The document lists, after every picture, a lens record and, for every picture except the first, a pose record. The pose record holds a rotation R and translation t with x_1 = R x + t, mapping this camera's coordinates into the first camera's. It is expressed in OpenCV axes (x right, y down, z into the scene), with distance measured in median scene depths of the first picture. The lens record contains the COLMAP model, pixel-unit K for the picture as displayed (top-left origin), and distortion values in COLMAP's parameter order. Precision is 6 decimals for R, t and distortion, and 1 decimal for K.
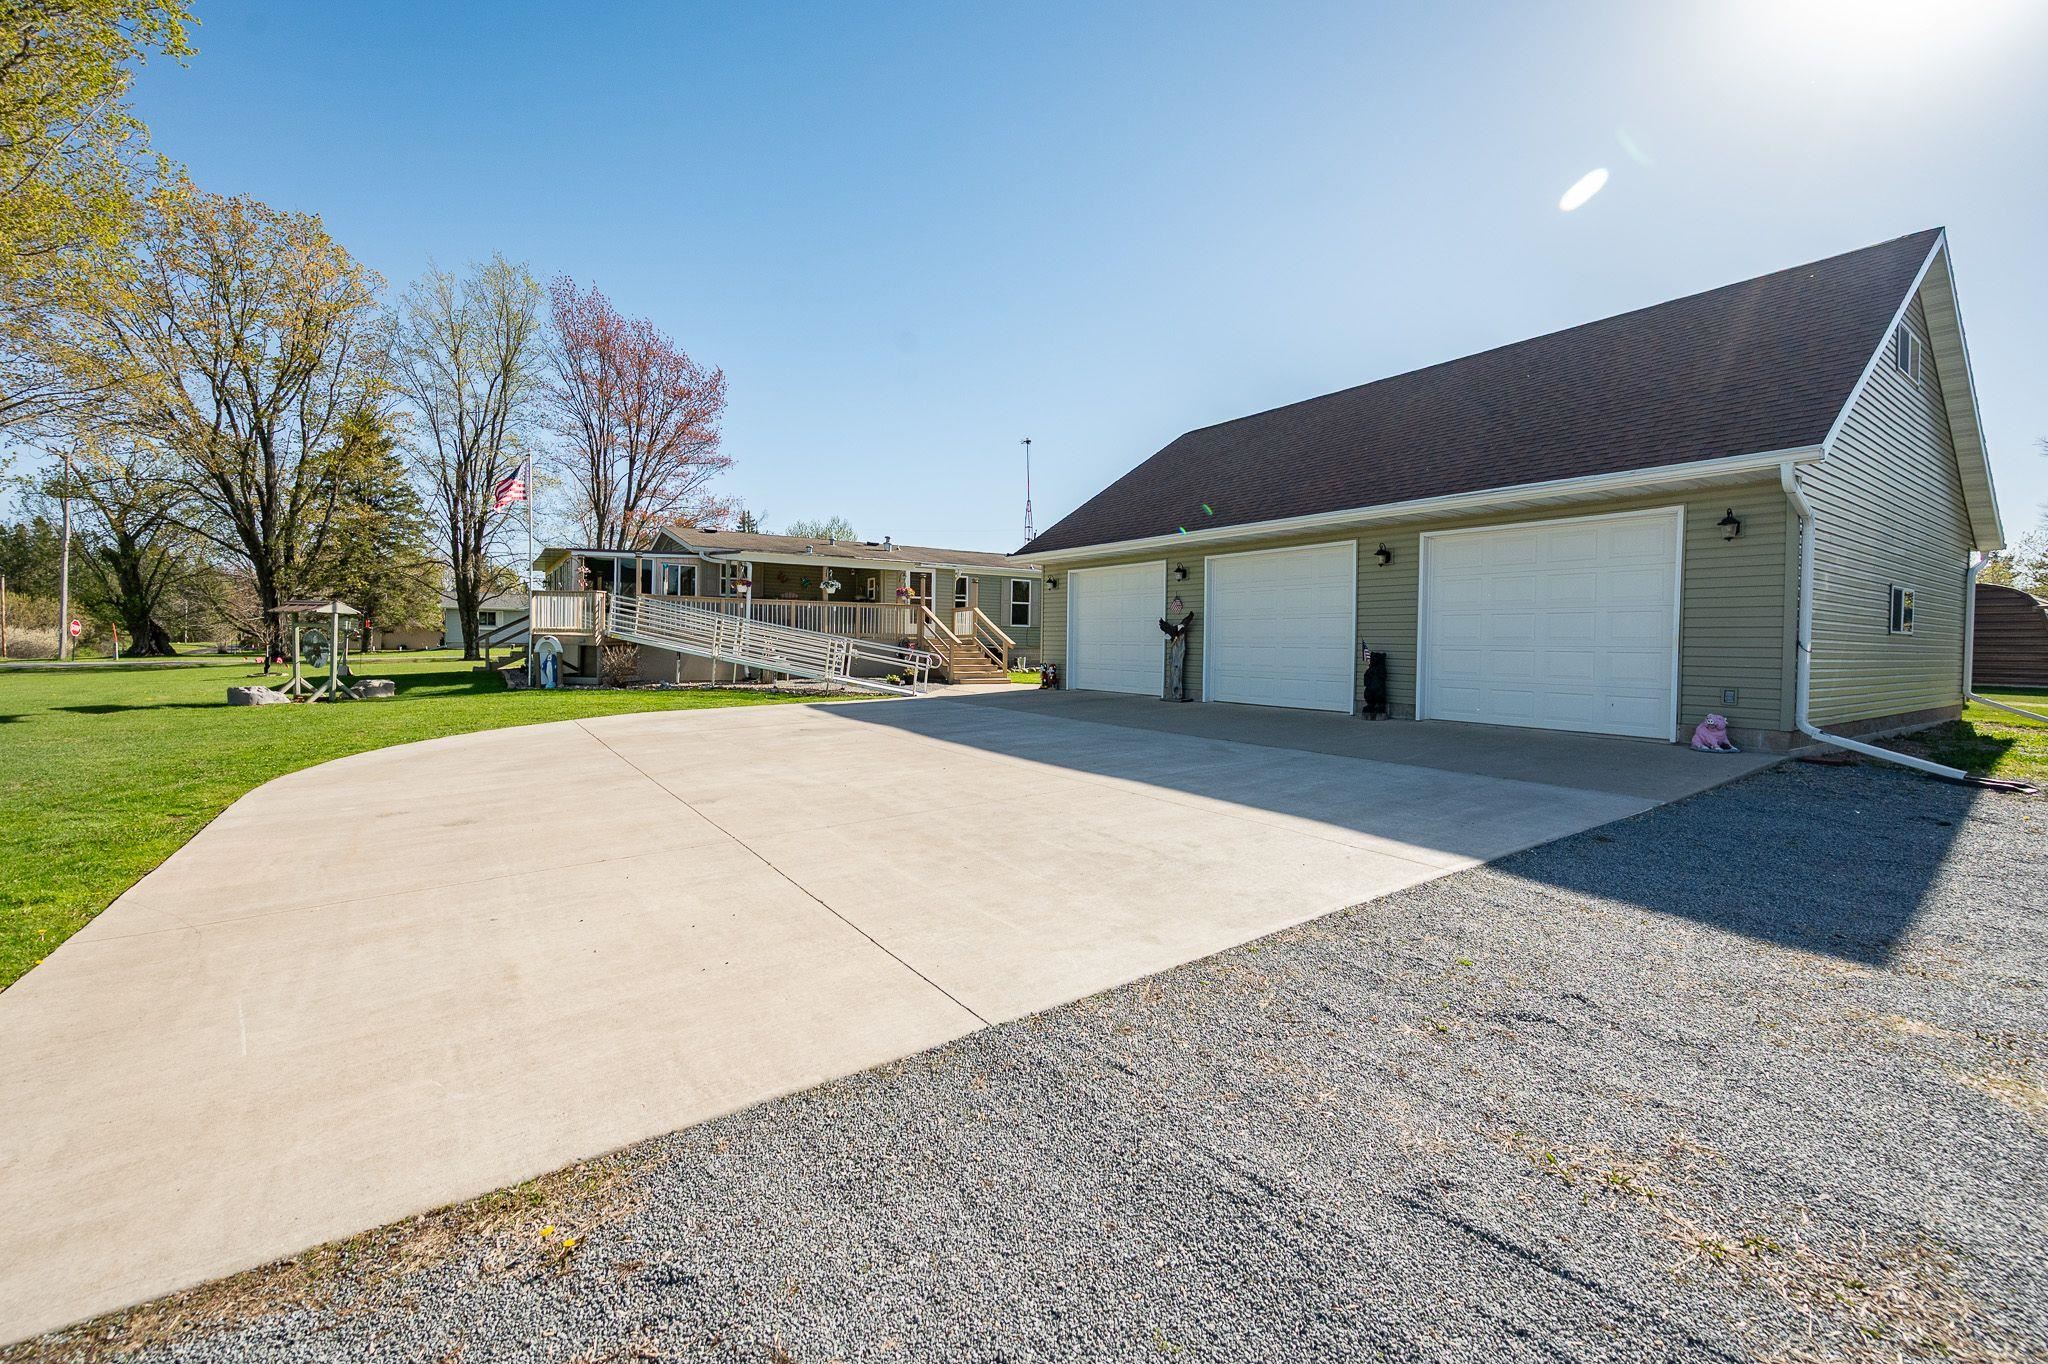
lens RADIAL K [[825.5, 0, 1006.0], [0, 825.5, 669.1], [0, 0, 1]] dist [-0.001772, 0.000730]
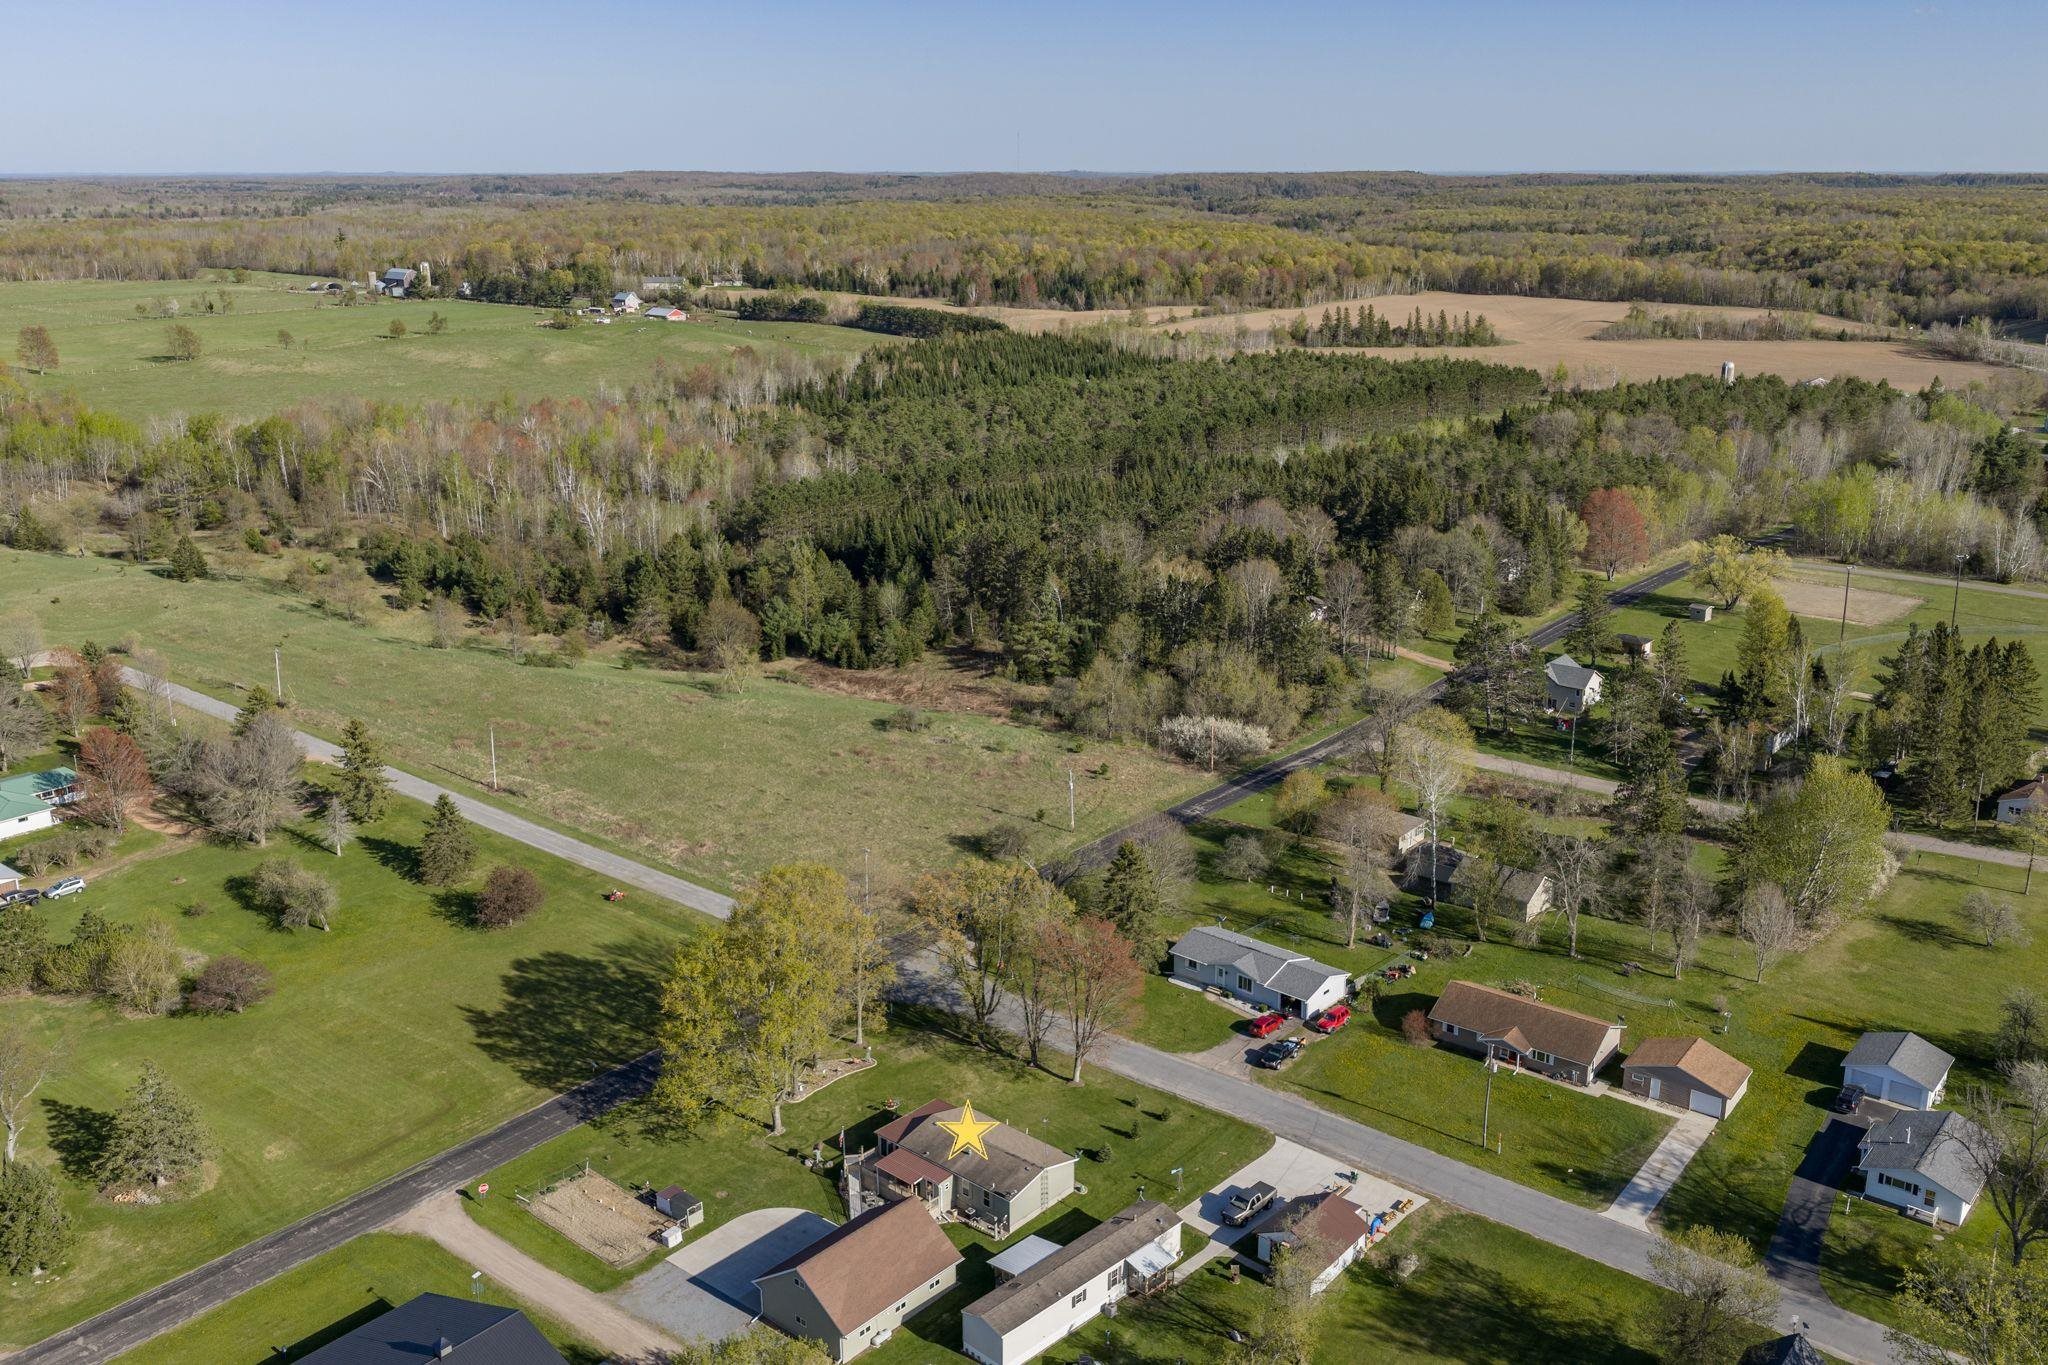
lens RADIAL K [[1704.0, 0, 1033.5], [0, 1704.0, 729.6], [0, 0, 1]] dist [0.025613, -0.036948]
pose [[0.261043, 0.285315, -0.922199, 6.828937], [-0.019304, 0.956675, 0.290517, -4.552482], [0.965134, -0.058036, 0.255241, -0.165551]]
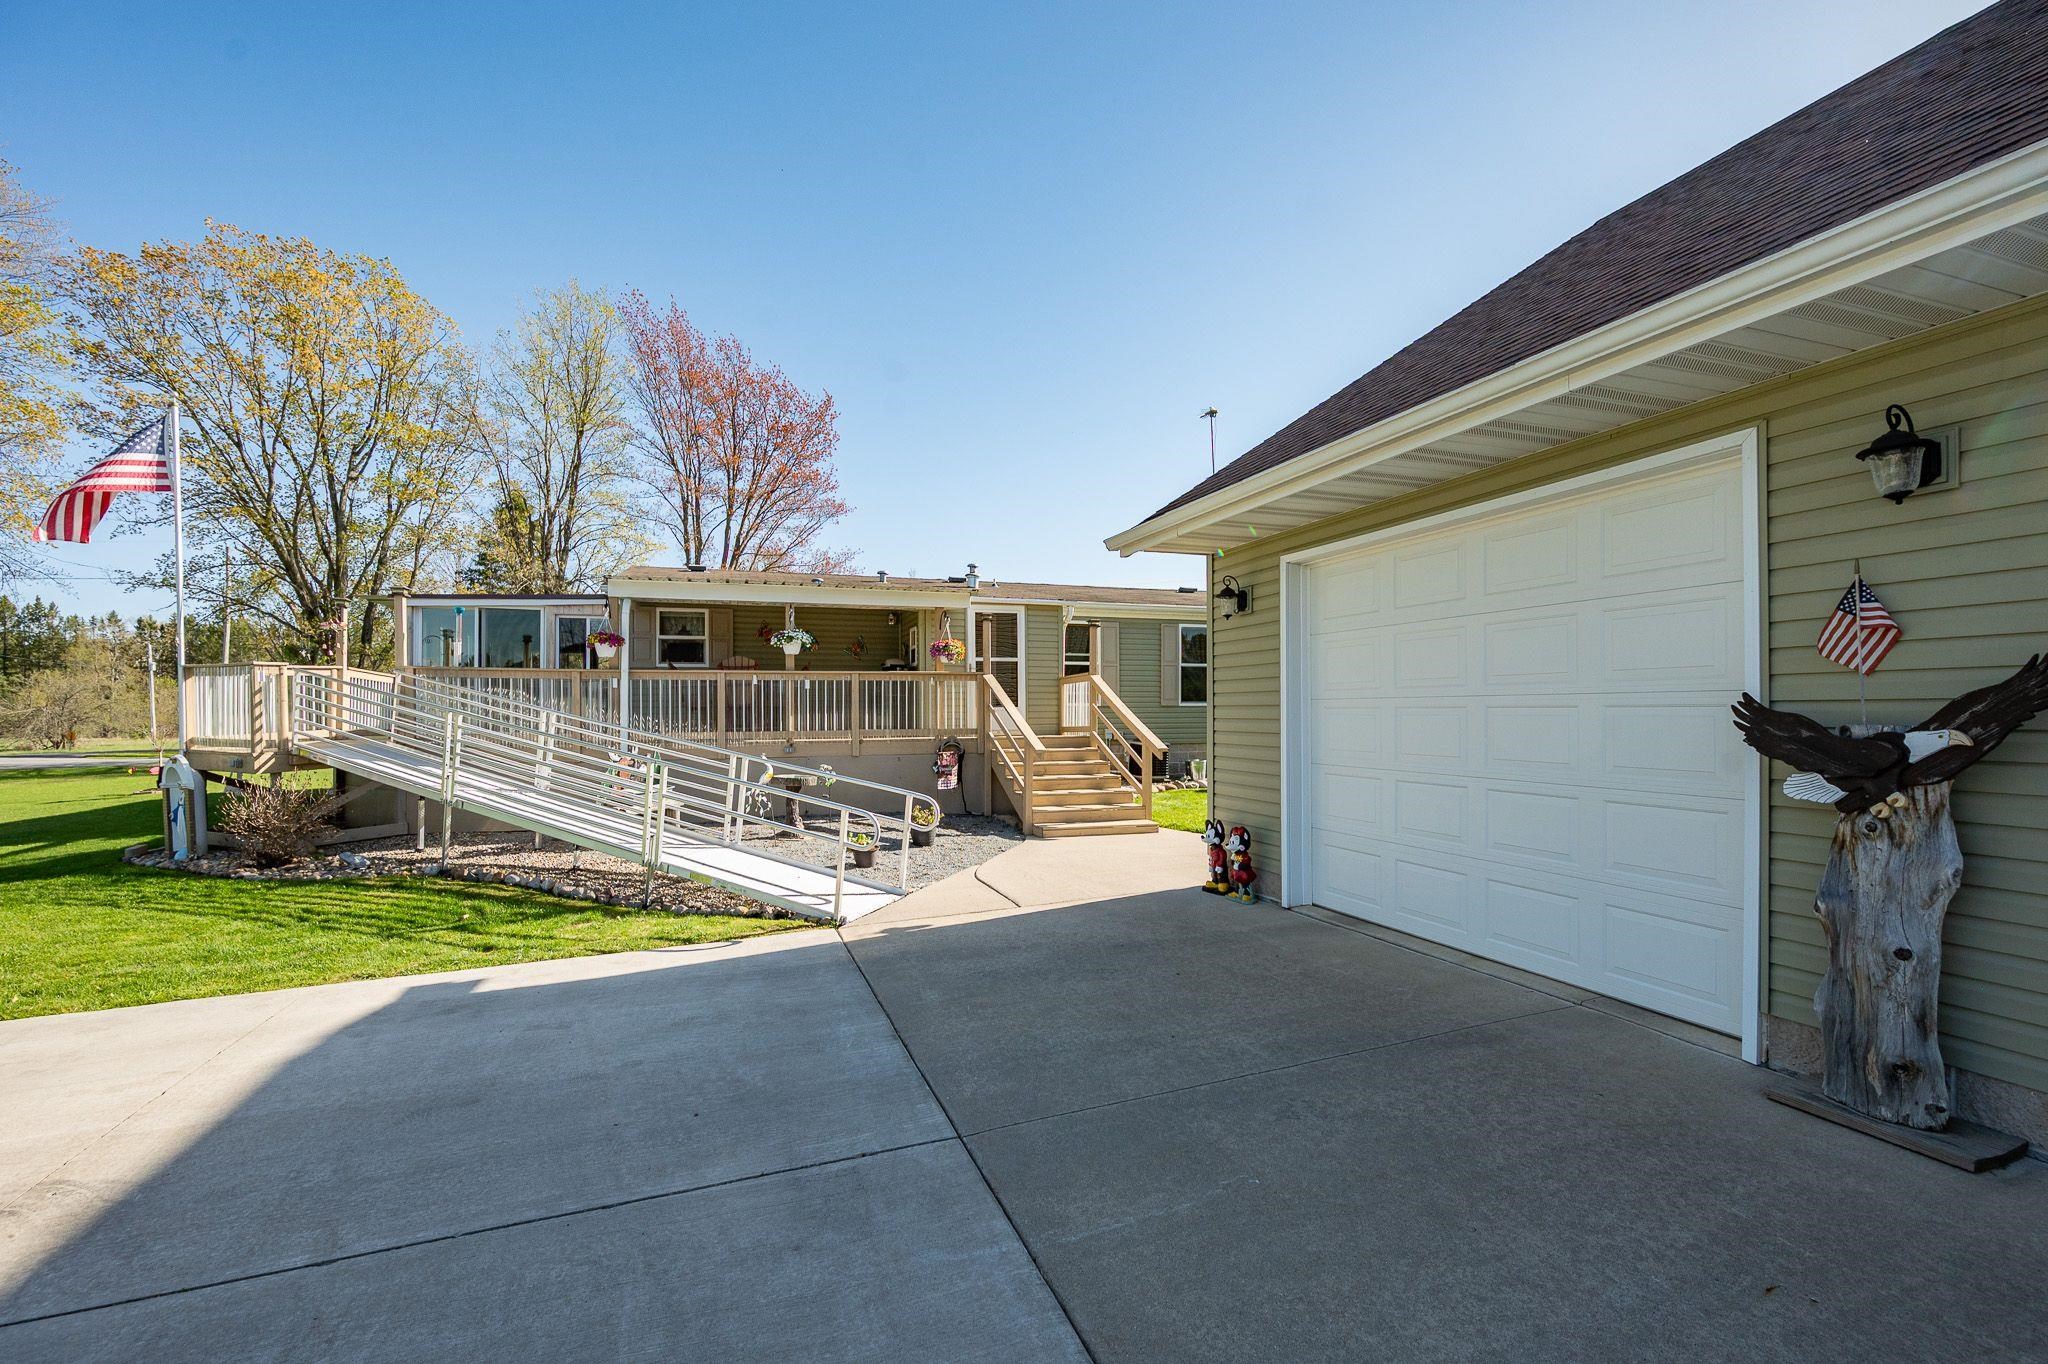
lens RADIAL K [[825.5, 0, 997.9], [0, 825.5, 709.6], [0, 0, 1]] dist [-0.001772, 0.000730]
pose [[0.967188, -0.018178, -0.253411, 0.045448], [0.008718, 0.999224, -0.038403, -0.042028], [0.253913, 0.034934, 0.966596, 0.611075]]
